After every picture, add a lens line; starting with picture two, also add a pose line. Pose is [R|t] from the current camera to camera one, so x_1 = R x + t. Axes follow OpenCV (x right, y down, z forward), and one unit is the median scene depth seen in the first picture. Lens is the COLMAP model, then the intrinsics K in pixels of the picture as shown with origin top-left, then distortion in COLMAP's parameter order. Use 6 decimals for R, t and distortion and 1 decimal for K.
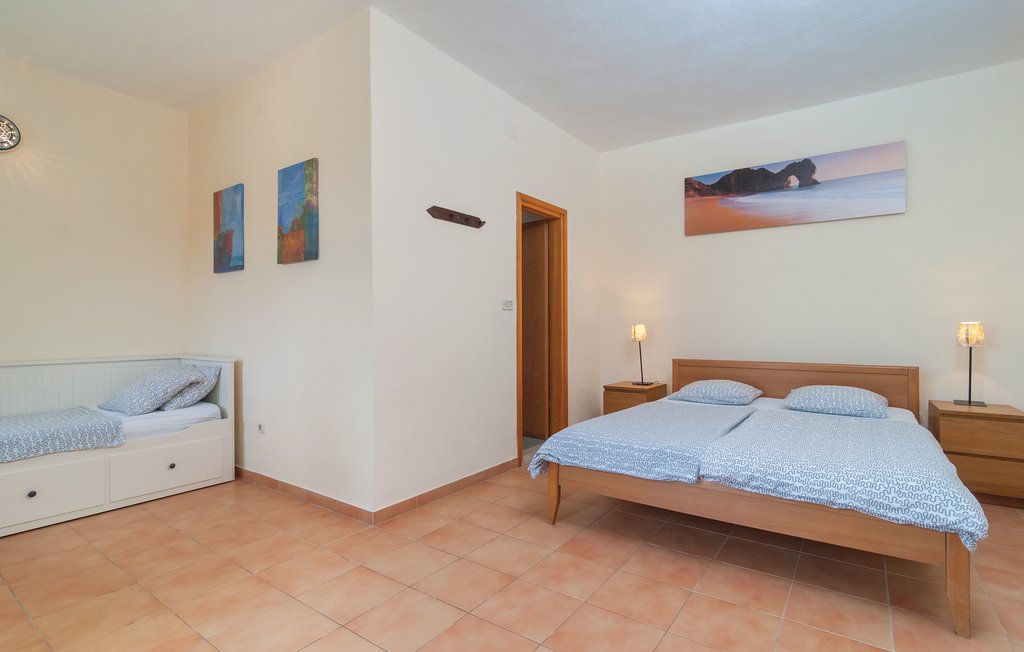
lens RADIAL K [[495.3, 0, 517.6], [0, 495.3, 324.1], [0, 0, 1]] dist [-0.006343, 0.000544]
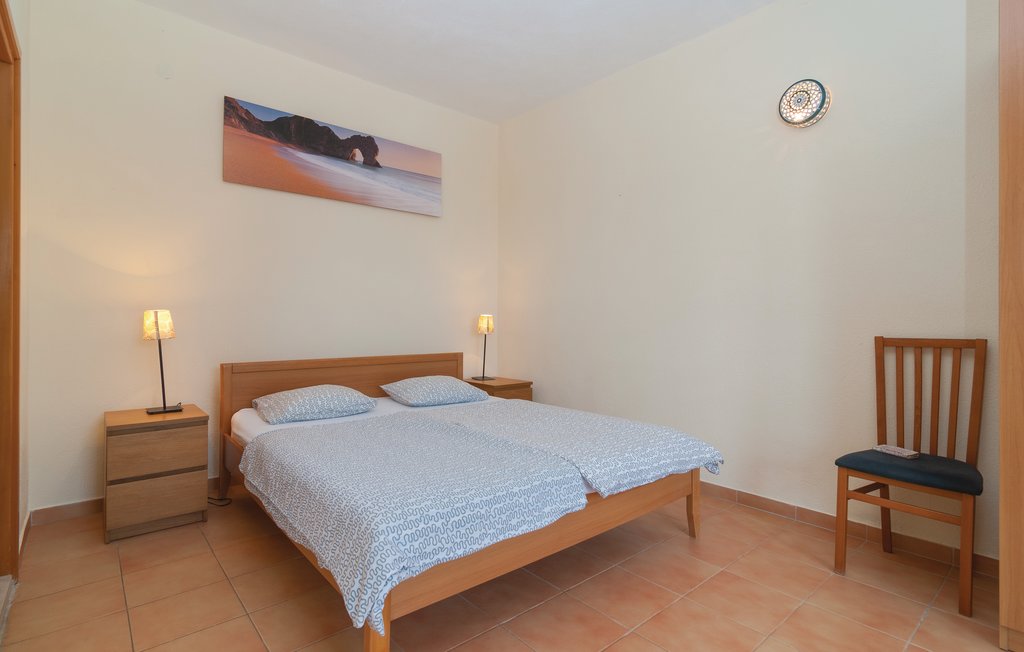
lens RADIAL K [[495.3, 0, 515.1], [0, 495.3, 325.1], [0, 0, 1]] dist [-0.006343, 0.000544]
pose [[0.231774, -0.004467, 0.972759, -0.251598], [-0.010849, 0.999915, 0.007177, 0.009994], [-0.972709, -0.012216, 0.231706, 0.505076]]
